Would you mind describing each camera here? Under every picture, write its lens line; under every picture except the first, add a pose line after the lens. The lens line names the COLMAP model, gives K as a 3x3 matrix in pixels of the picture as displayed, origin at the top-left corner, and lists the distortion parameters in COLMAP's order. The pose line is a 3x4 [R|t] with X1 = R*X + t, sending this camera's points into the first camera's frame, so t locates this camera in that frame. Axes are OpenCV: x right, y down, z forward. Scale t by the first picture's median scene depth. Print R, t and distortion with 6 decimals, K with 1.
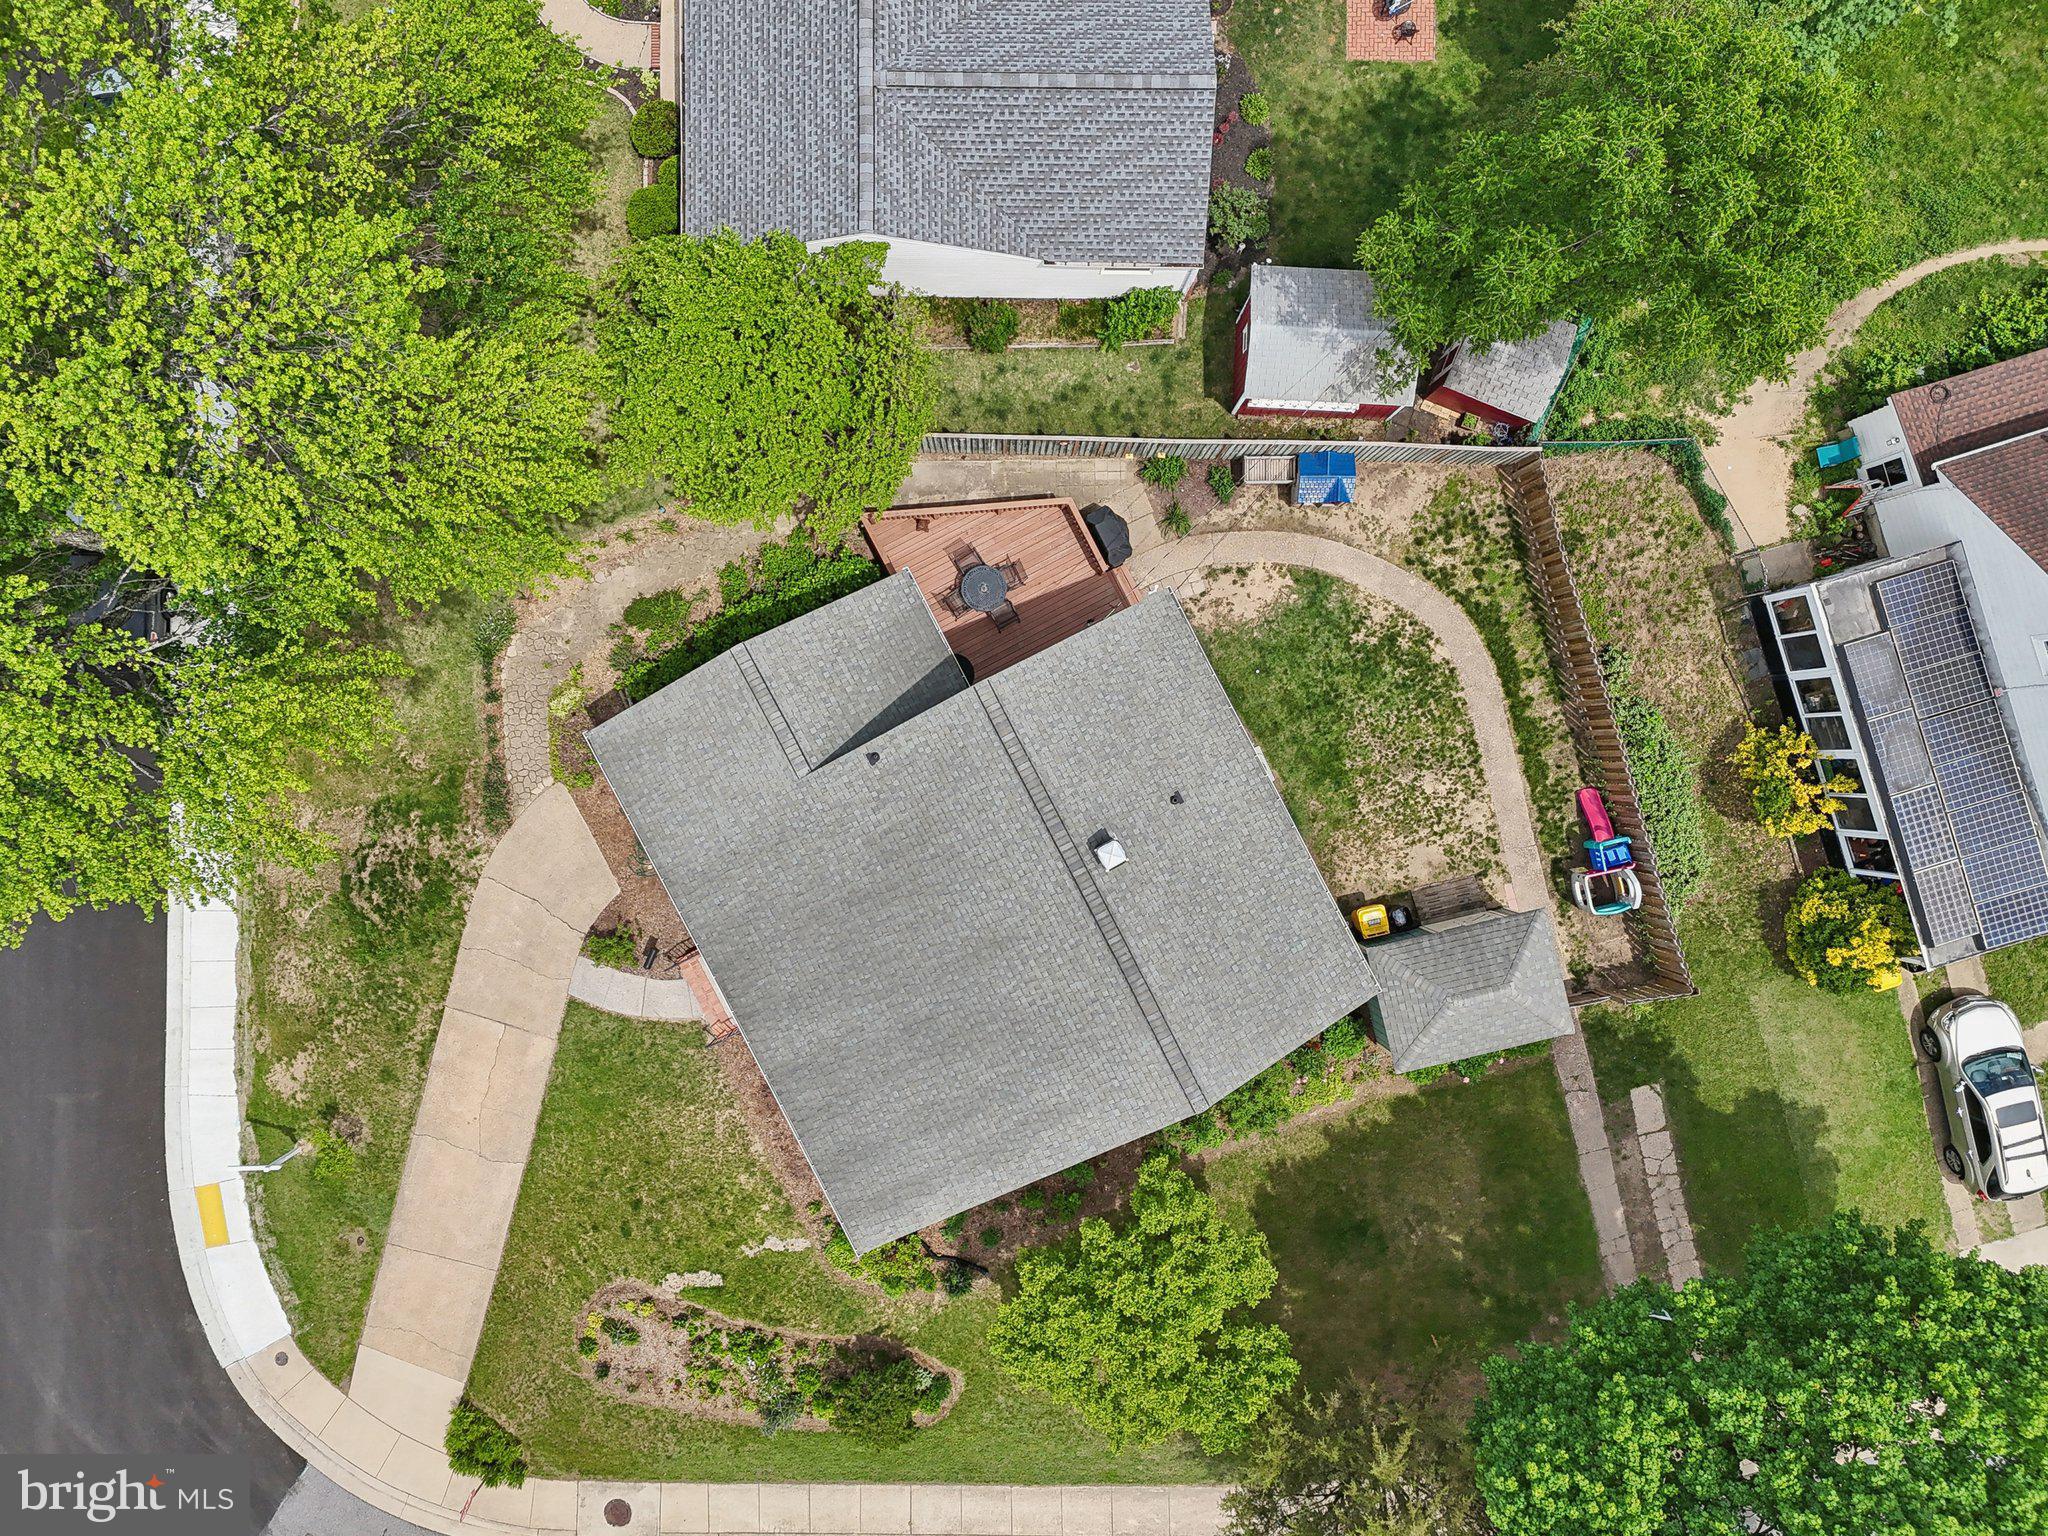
lens RADIAL K [[1521.8, 0, 1024.0], [0, 1521.8, 768.0], [0, 0, 1]] dist [0.076129, -0.098458]
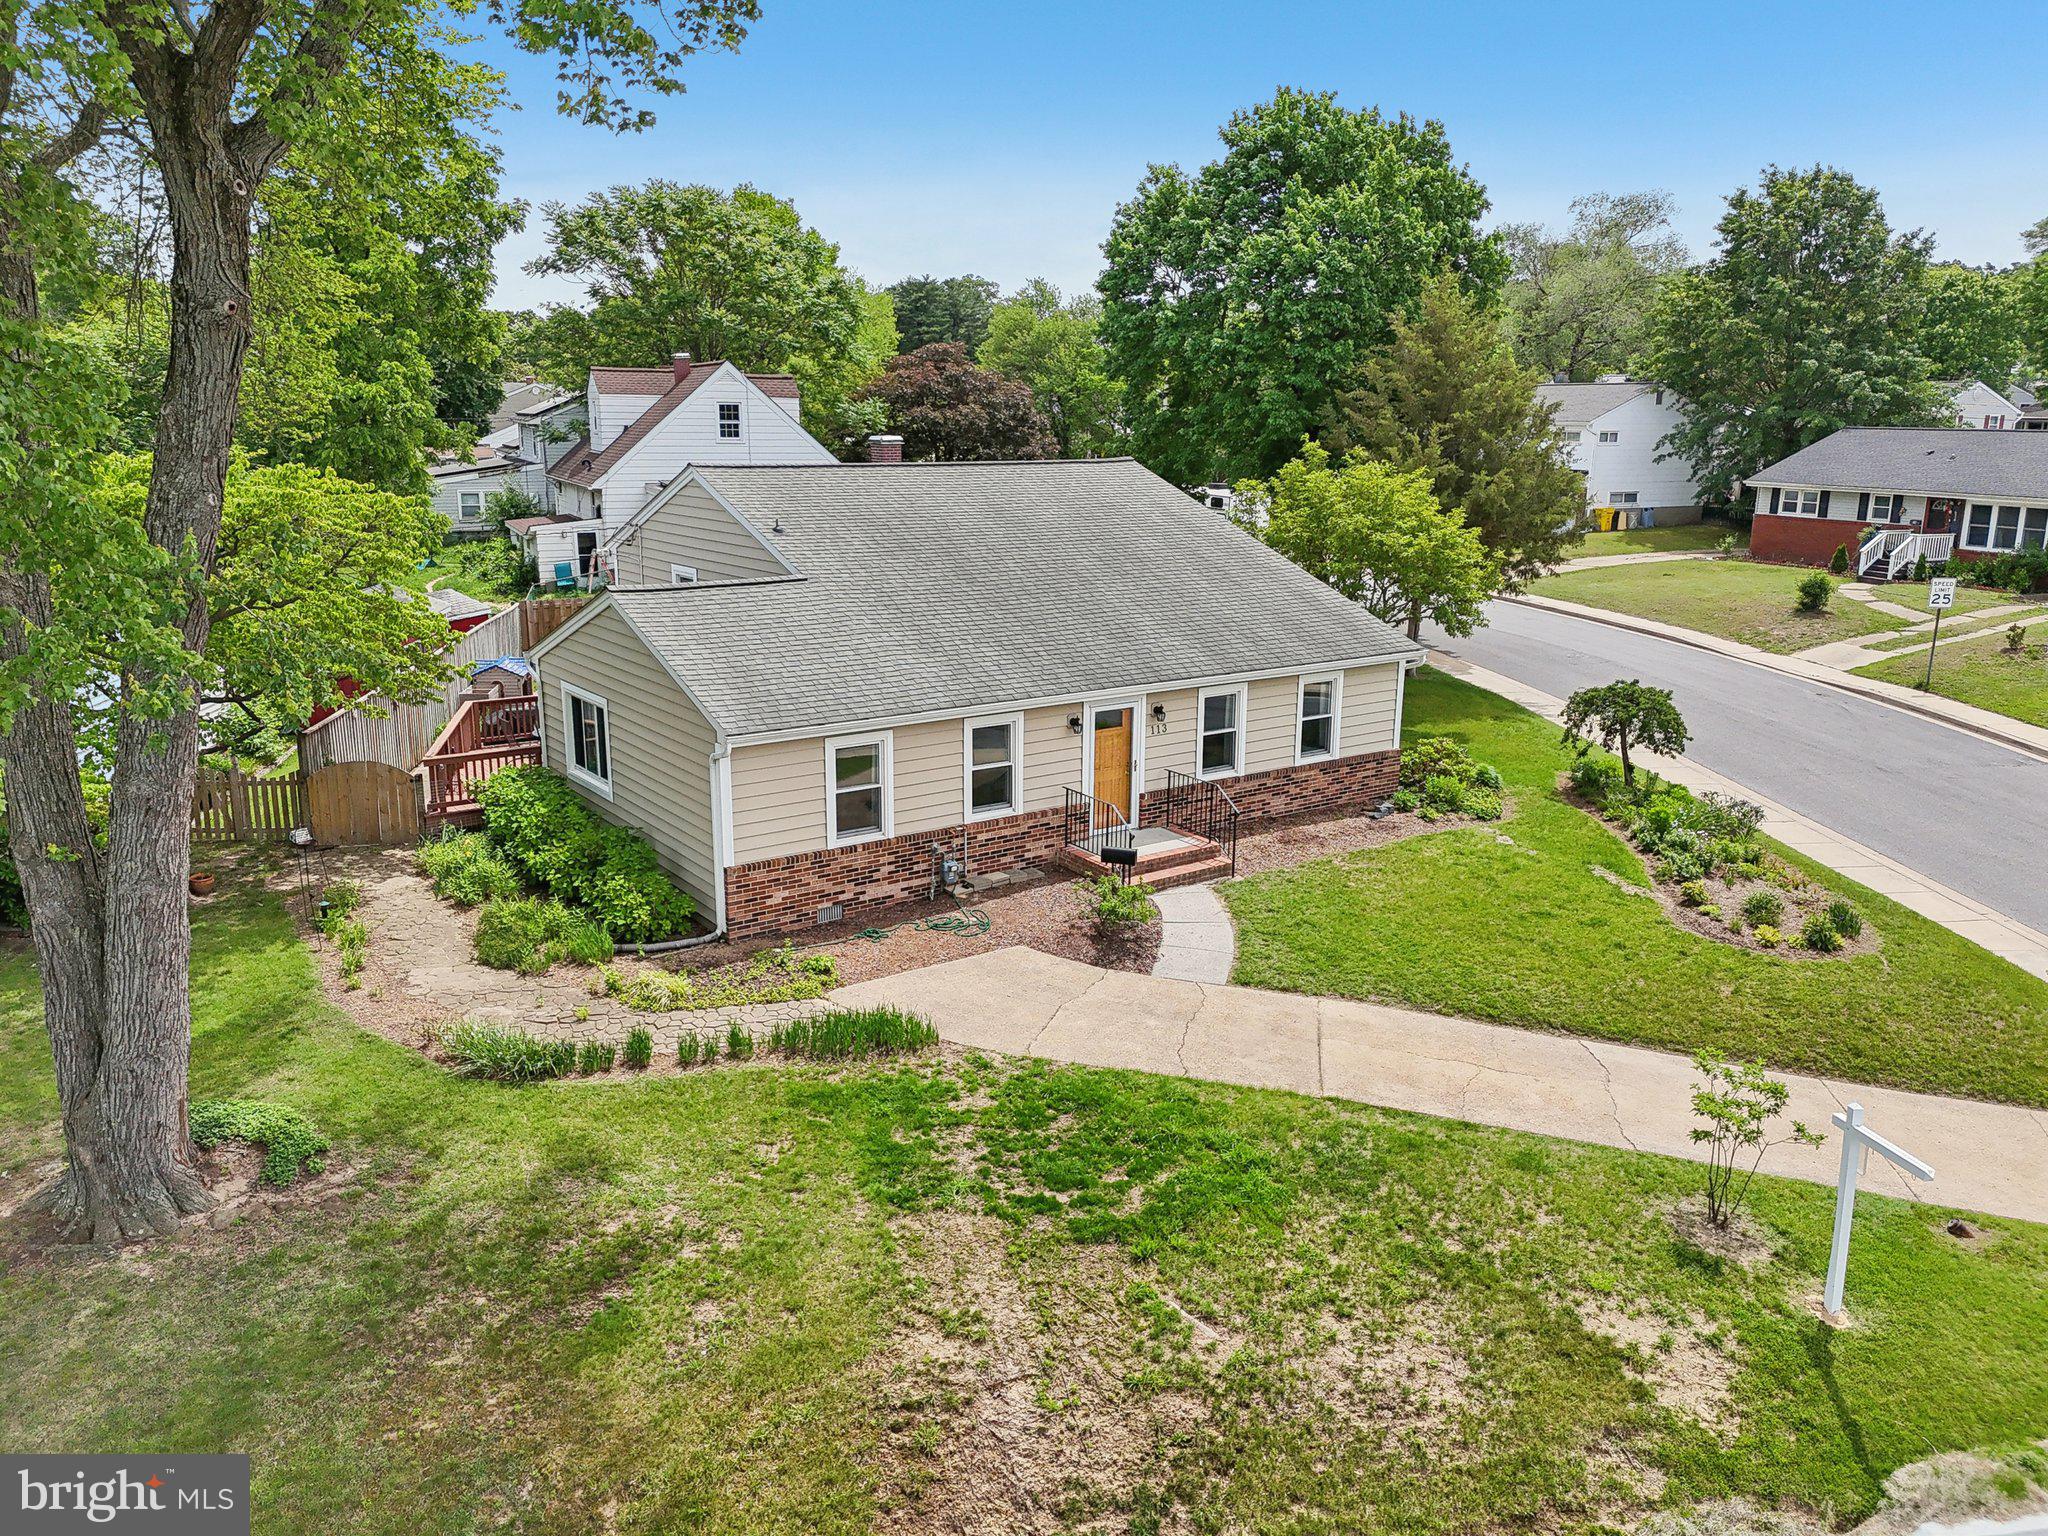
lens RADIAL K [[1496.4, 0, 1024.0], [0, 1496.4, 768.0], [0, 0, 1]] dist [0.068450, -0.054960]
pose [[-0.128502, -0.247335, 0.960371, -0.770710], [0.991692, -0.037714, 0.122980, 0.016427], [0.005802, 0.968196, 0.250126, 0.796981]]
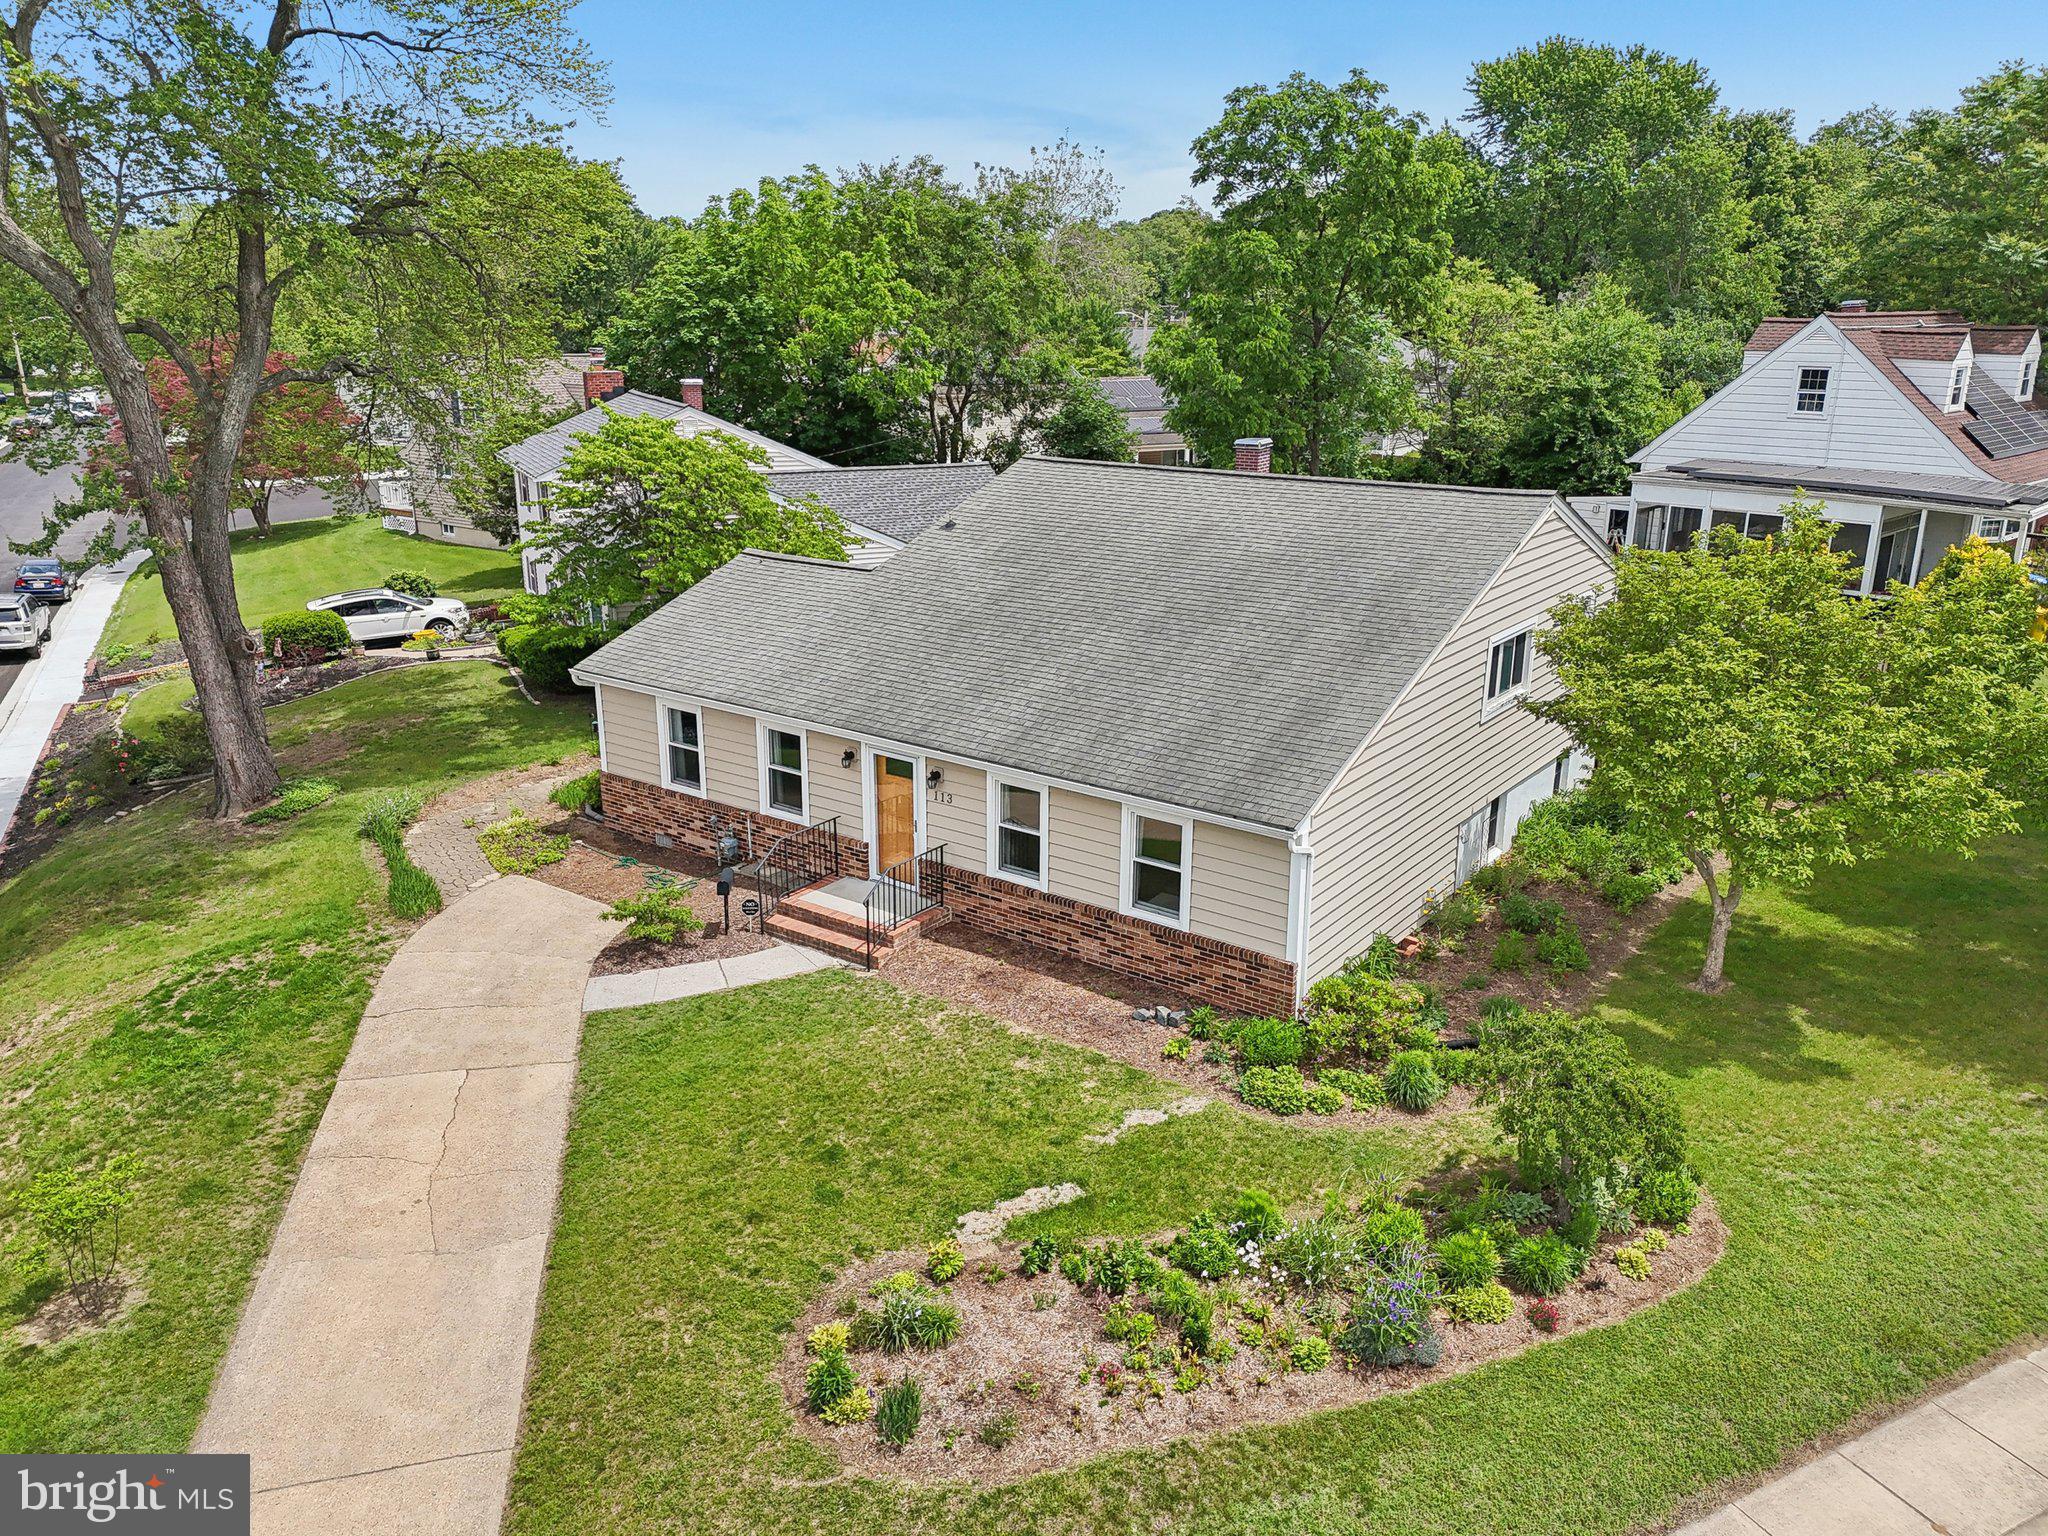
lens RADIAL K [[1521.8, 0, 1024.0], [0, 1521.8, 768.0], [0, 0, 1]] dist [0.076129, -0.098458]
pose [[0.899256, -0.141575, 0.413878, -0.369802], [0.437077, 0.253246, -0.863035, 0.663097], [0.017371, 0.956986, 0.289613, 0.763475]]
